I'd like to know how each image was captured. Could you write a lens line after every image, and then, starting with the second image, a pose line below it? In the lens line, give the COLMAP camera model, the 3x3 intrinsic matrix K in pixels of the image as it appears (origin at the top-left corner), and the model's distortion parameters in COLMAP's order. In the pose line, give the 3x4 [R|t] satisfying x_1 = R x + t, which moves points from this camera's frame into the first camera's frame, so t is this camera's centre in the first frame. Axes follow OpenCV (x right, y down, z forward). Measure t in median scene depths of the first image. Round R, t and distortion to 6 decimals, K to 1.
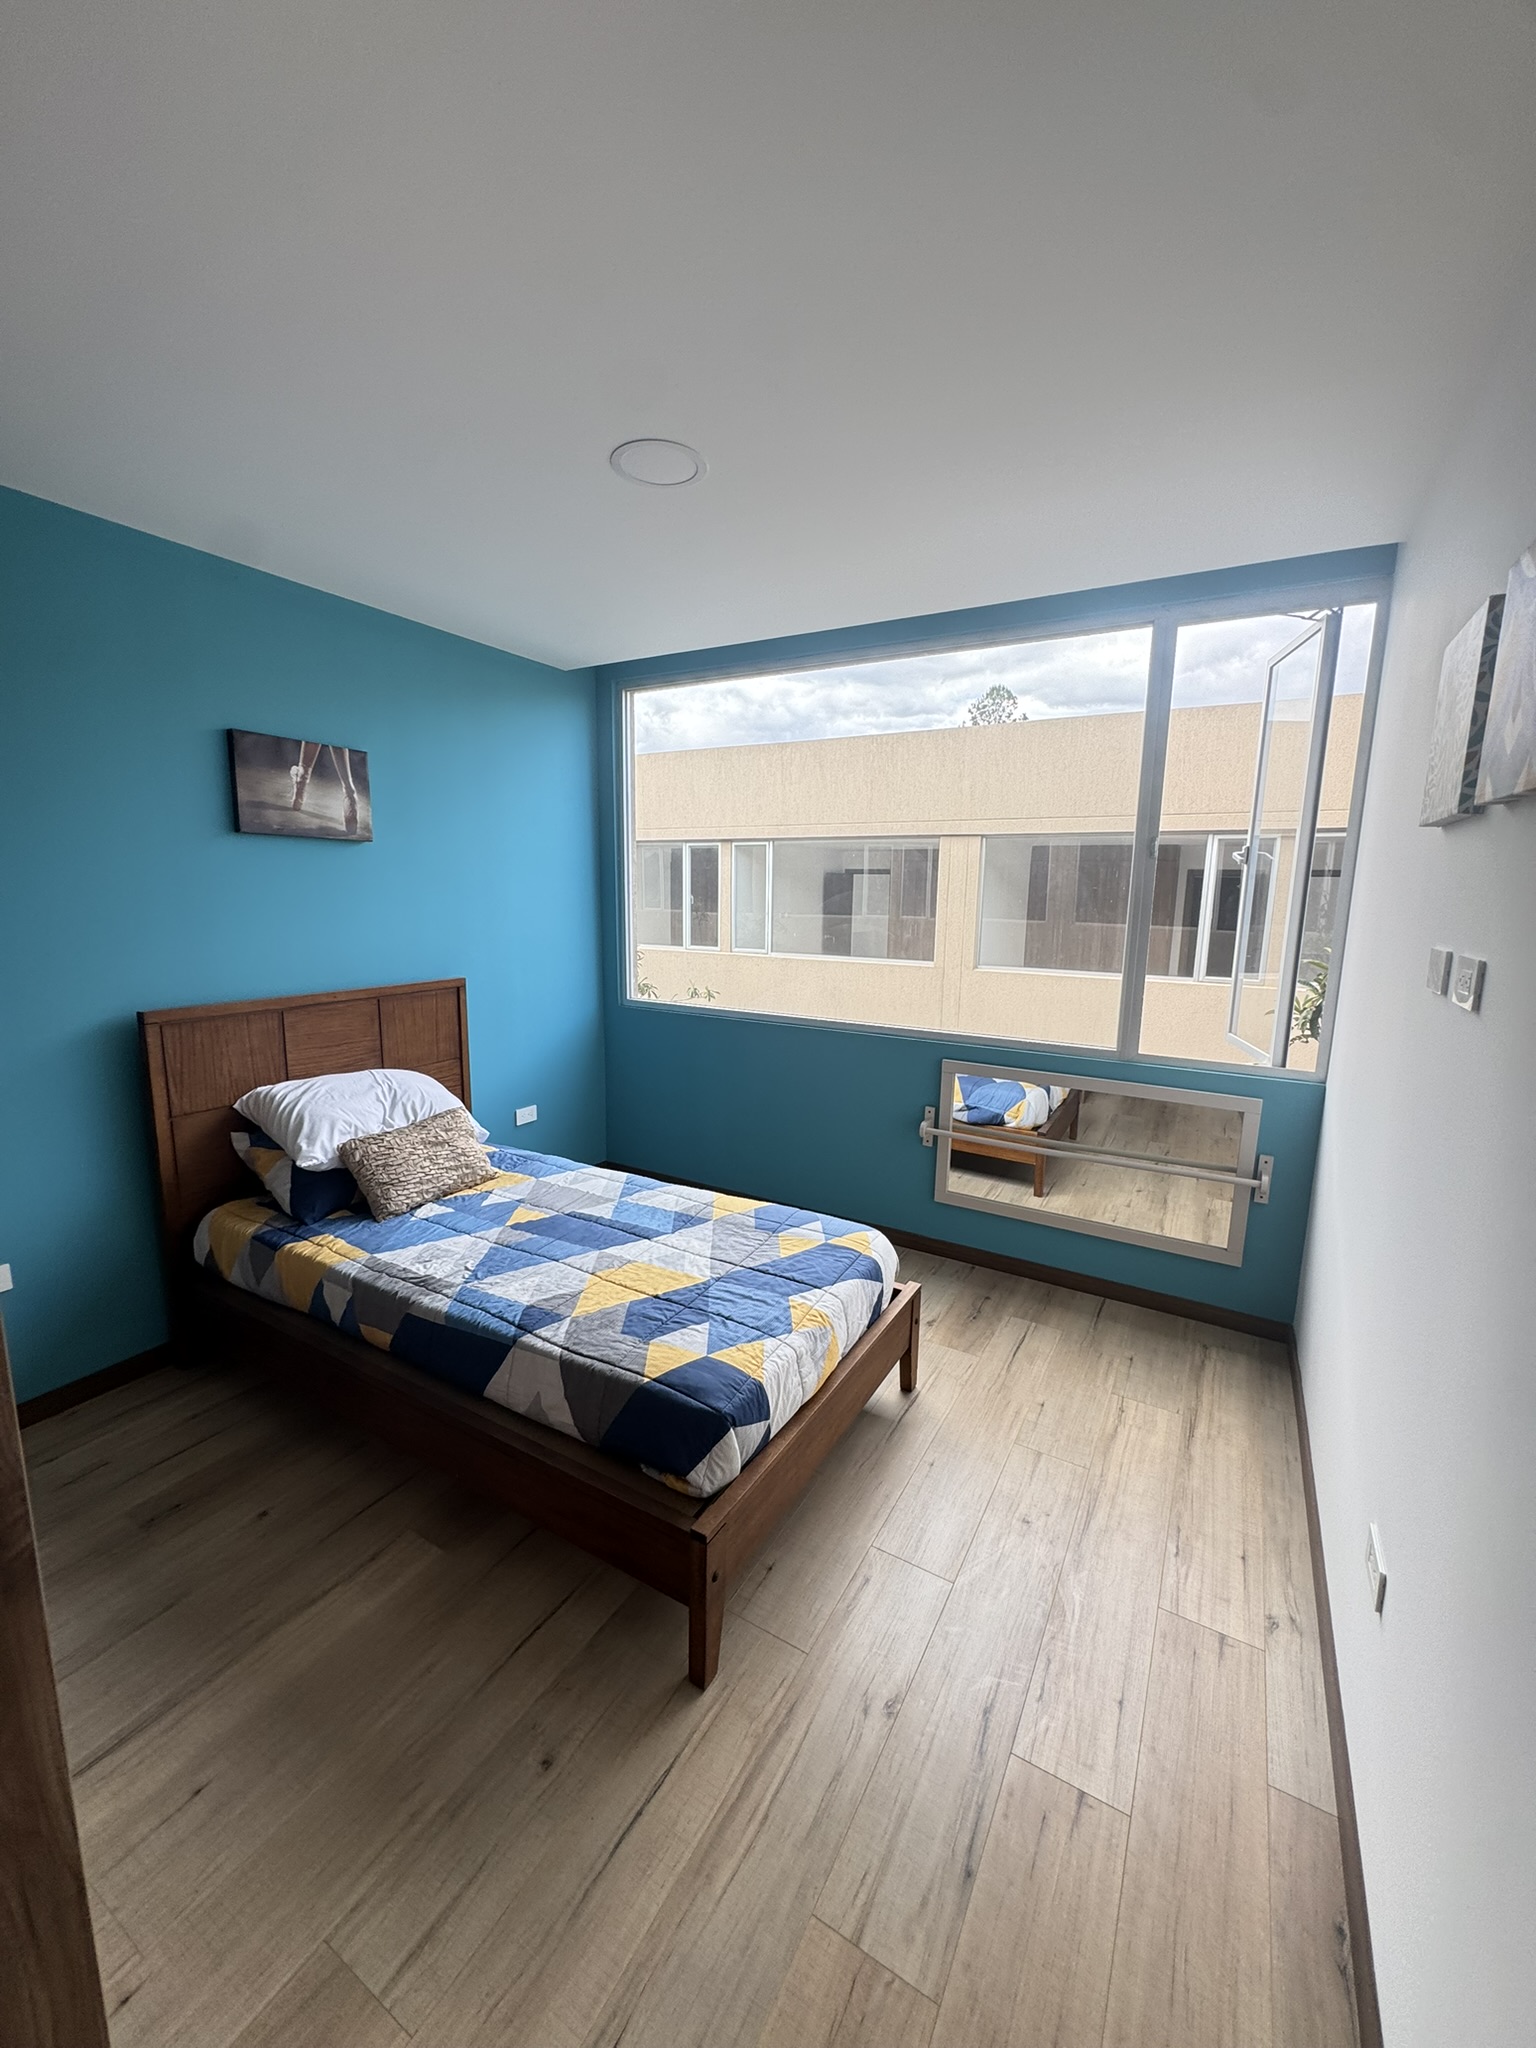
lens RADIAL K [[811.7, 0, 767.2], [0, 811.7, 1020.9], [0, 0, 1]] dist [-0.004277, 0.000340]
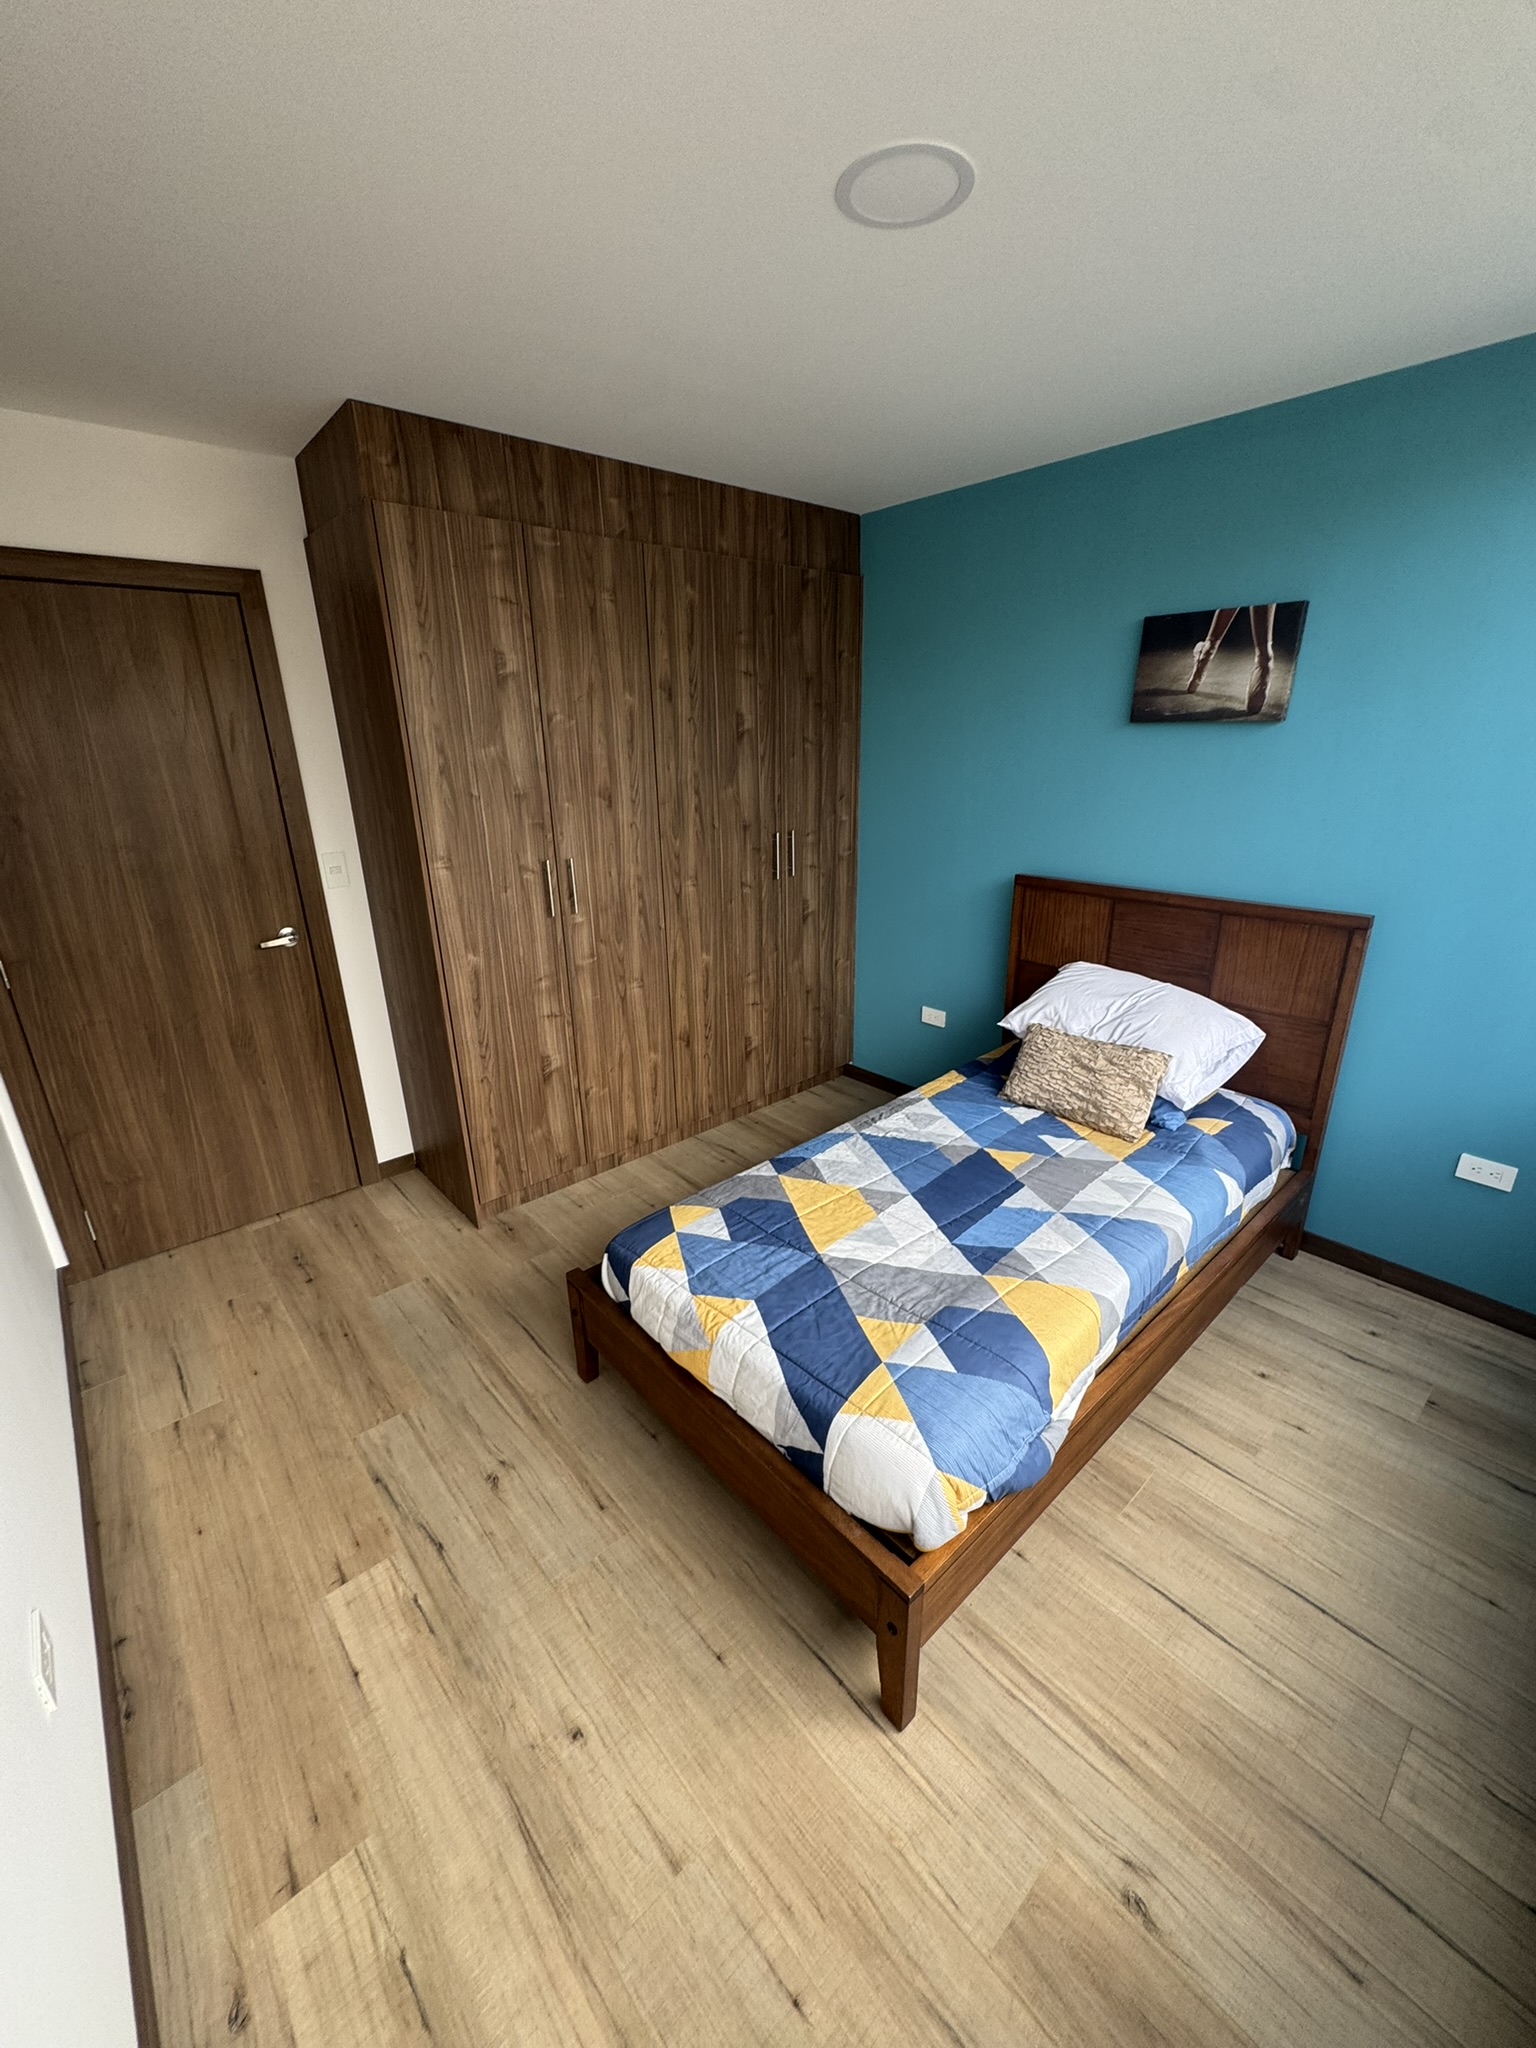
lens RADIAL K [[811.7, 0, 767.2], [0, 811.7, 1020.9], [0, 0, 1]] dist [-0.004277, 0.000340]
pose [[-0.310650, 0.304560, -0.900411, 0.573112], [-0.141614, 0.921877, 0.360679, -0.196392], [0.939916, 0.239555, -0.243251, 0.941076]]
